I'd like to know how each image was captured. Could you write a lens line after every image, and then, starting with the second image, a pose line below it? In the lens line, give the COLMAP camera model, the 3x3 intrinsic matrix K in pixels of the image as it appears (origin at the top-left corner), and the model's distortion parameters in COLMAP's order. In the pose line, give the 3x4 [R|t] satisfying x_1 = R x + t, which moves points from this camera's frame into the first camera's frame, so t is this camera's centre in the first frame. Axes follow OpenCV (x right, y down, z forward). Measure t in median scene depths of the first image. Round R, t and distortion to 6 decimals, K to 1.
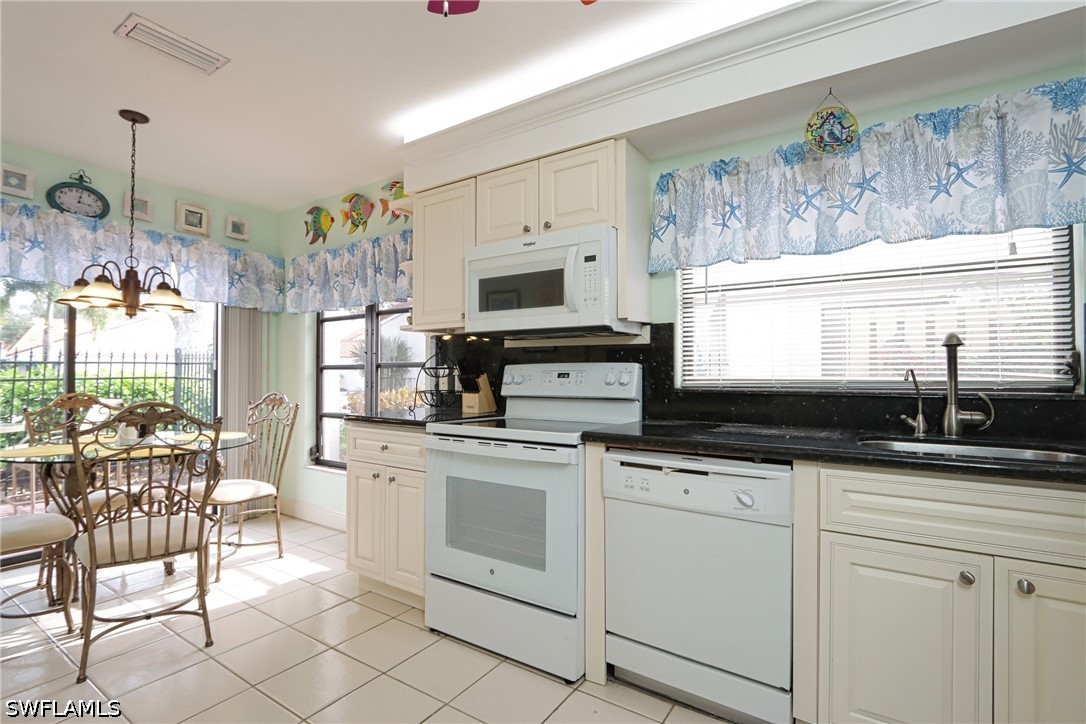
lens RADIAL K [[512.9, 0, 543.4], [0, 512.9, 368.9], [0, 0, 1]] dist [-0.001545, 0.001226]
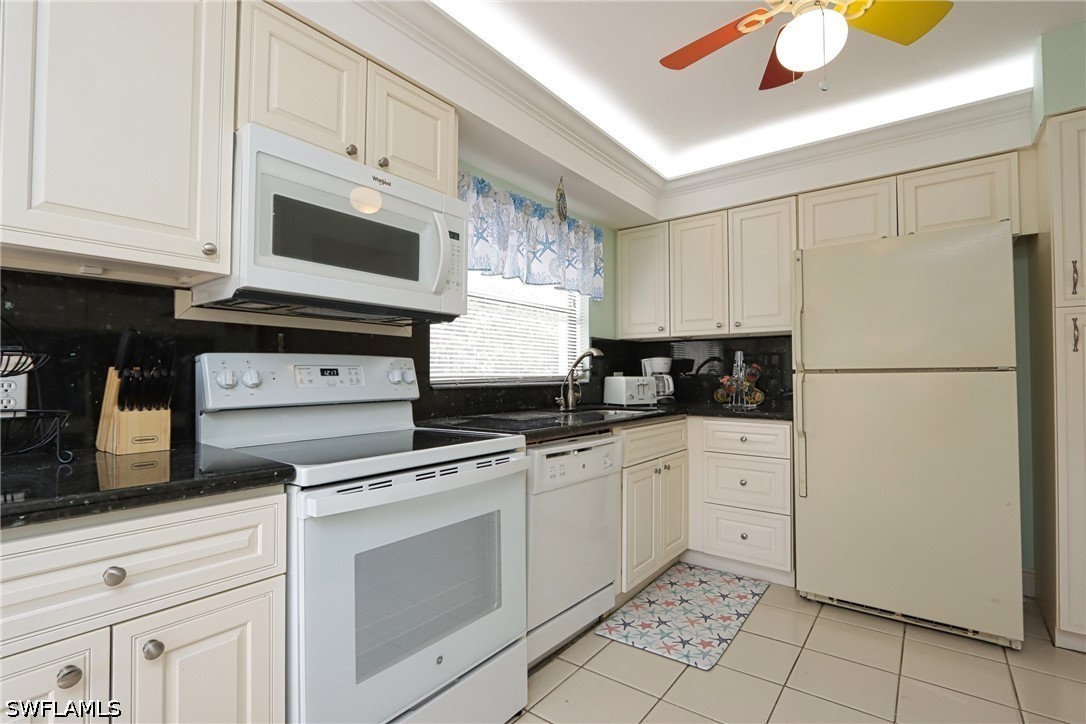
lens RADIAL K [[512.9, 0, 543.3], [0, 512.9, 362.7], [0, 0, 1]] dist [-0.001545, 0.001226]
pose [[0.062796, 0.017987, 0.997864, -0.829679], [-0.012517, 0.999773, -0.017234, 0.010800], [-0.997948, -0.011408, 0.063007, 0.877794]]
